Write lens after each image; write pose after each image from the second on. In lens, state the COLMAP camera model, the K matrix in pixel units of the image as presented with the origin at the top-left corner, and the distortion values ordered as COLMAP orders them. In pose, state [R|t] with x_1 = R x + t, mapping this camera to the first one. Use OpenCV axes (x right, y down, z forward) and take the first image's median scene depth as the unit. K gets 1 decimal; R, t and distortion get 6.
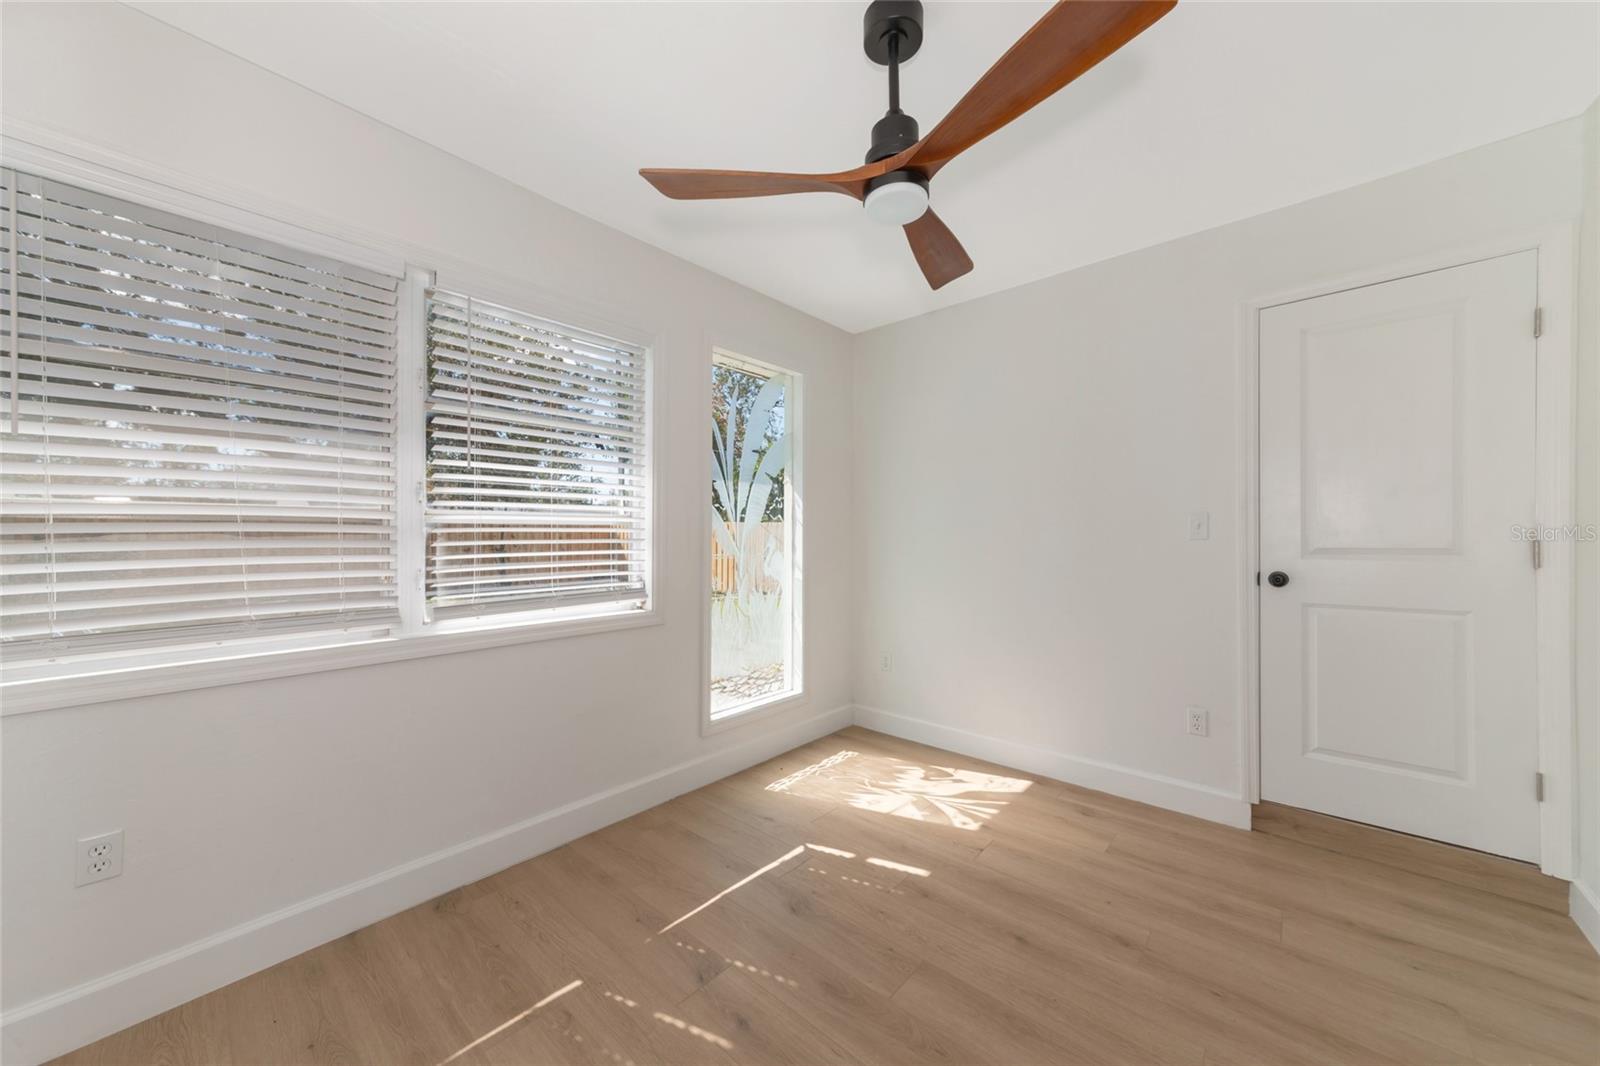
lens RADIAL K [[571.7, 0, 800.0], [0, 571.7, 533.0], [0, 0, 1]] dist [-0.000199, 0.000007]
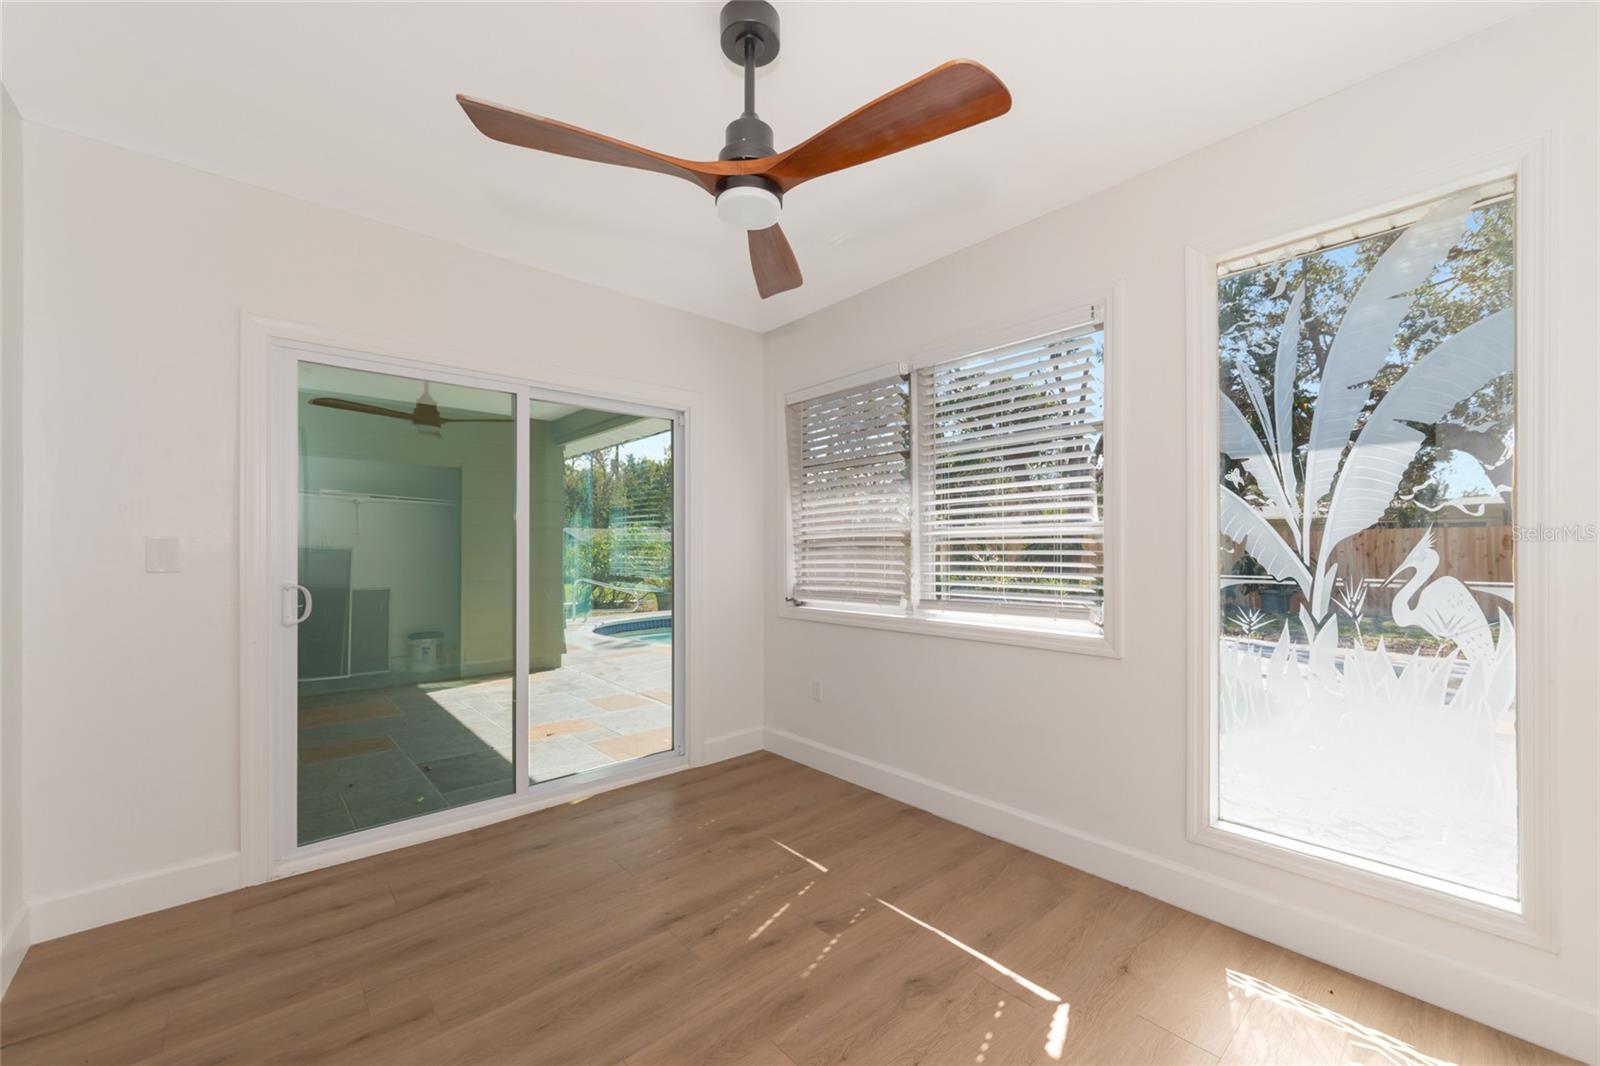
lens RADIAL K [[618.3, 0, 803.4], [0, 618.3, 552.4], [0, 0, 1]] dist [0.000547, 0.000018]
pose [[-0.105626, 0.008116, -0.994373, 0.801285], [0.008382, 0.999938, 0.007271, 0.003813], [0.994371, -0.007567, -0.105688, 0.809639]]
